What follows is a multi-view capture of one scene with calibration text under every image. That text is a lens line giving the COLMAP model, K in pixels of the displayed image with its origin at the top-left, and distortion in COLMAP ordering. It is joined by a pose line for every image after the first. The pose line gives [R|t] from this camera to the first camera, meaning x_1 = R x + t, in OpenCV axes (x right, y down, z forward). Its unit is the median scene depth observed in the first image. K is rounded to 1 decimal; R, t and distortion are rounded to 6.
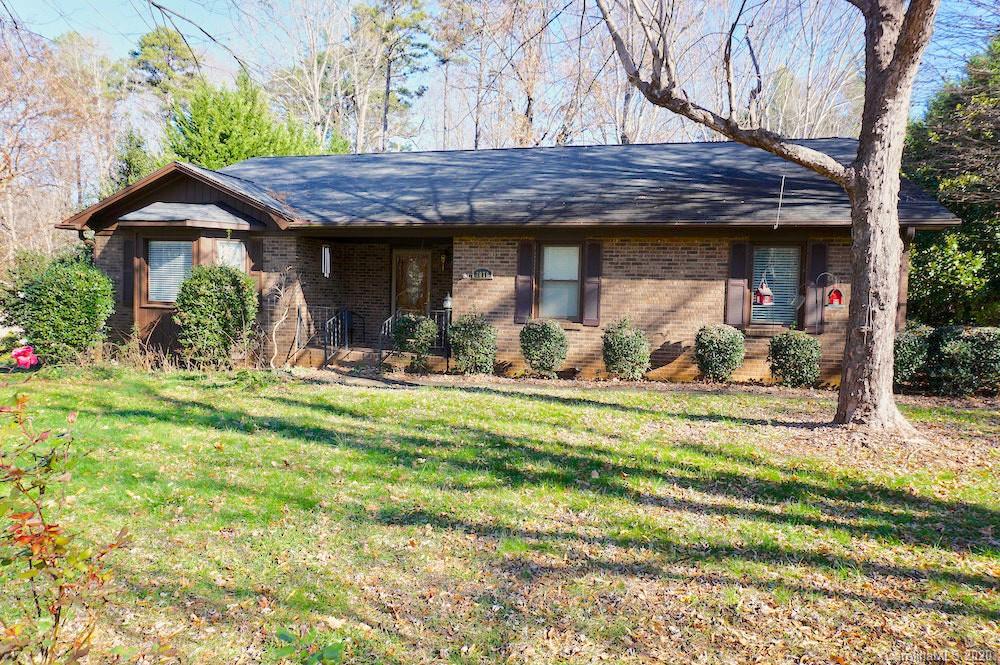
lens RADIAL K [[728.2, 0, 500.0], [0, 728.2, 332.5], [0, 0, 1]] dist [0.000218, 0.000659]
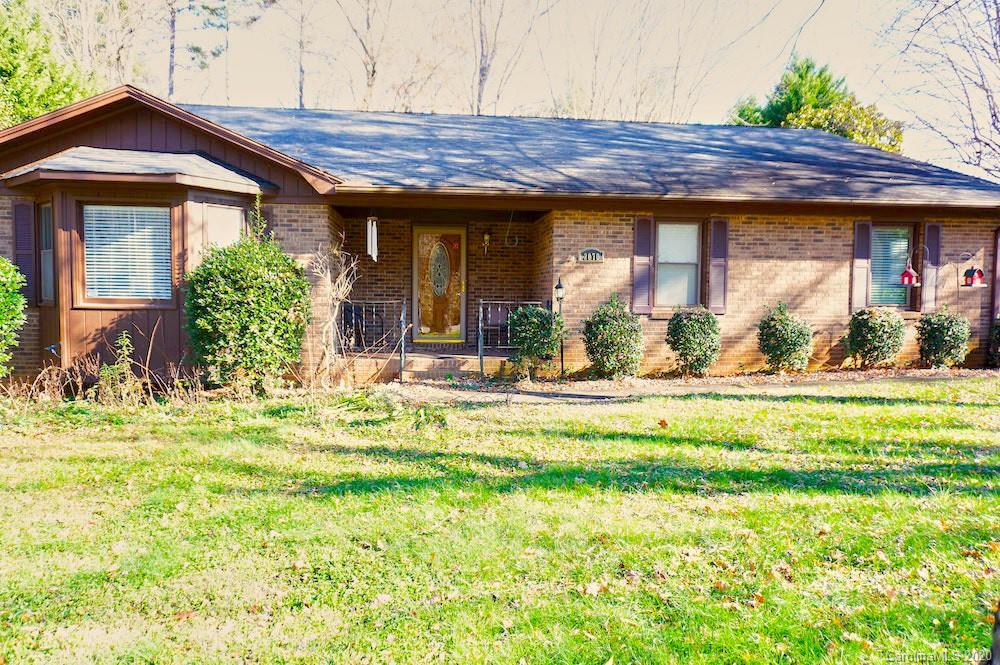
lens RADIAL K [[705.0, 0, 500.0], [0, 705.0, 332.5], [0, 0, 1]] dist [0.003314, 0.003577]
pose [[0.911341, -0.041788, 0.409525, -0.450855], [0.037831, 0.999126, 0.017762, -0.011124], [-0.409909, -0.000694, 0.912126, 0.308509]]
